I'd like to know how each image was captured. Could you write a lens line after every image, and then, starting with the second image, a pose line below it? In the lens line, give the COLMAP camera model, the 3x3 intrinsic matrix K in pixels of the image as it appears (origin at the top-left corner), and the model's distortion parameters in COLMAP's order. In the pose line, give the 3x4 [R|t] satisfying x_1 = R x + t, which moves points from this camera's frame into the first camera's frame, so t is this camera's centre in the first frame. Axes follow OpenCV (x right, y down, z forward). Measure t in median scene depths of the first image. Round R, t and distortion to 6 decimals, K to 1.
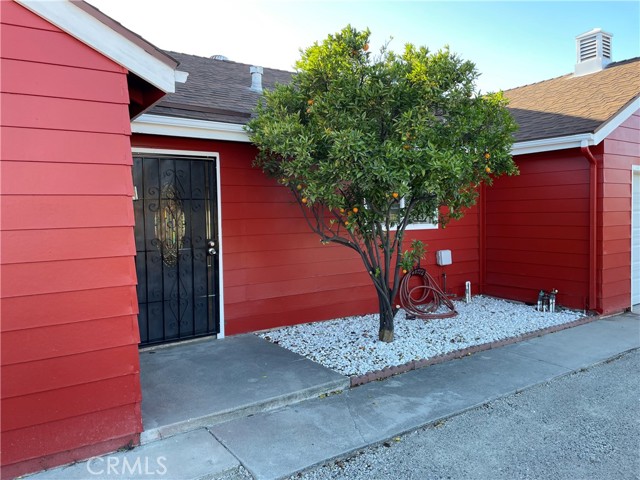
lens RADIAL K [[466.8, 0, 318.8], [0, 466.8, 229.6], [0, 0, 1]] dist [0.050450, -0.084422]
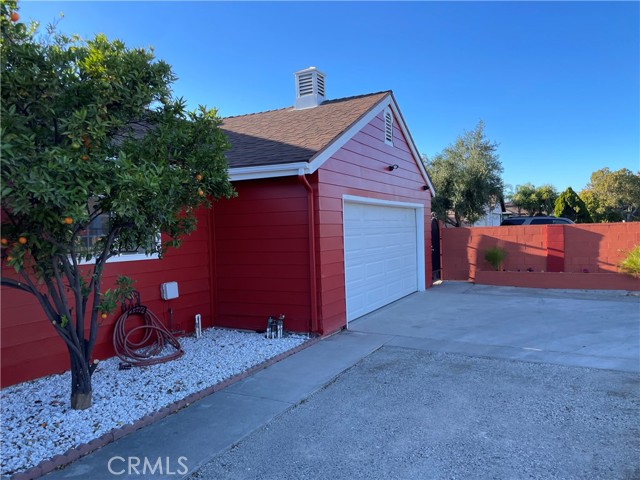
lens RADIAL K [[466.8, 0, 318.8], [0, 466.8, 229.6], [0, 0, 1]] dist [0.050450, -0.084422]
pose [[0.868562, -0.004415, 0.495562, 0.098397], [0.031217, 0.998462, -0.045819, -0.008766], [-0.494597, 0.055266, 0.867363, 0.108361]]
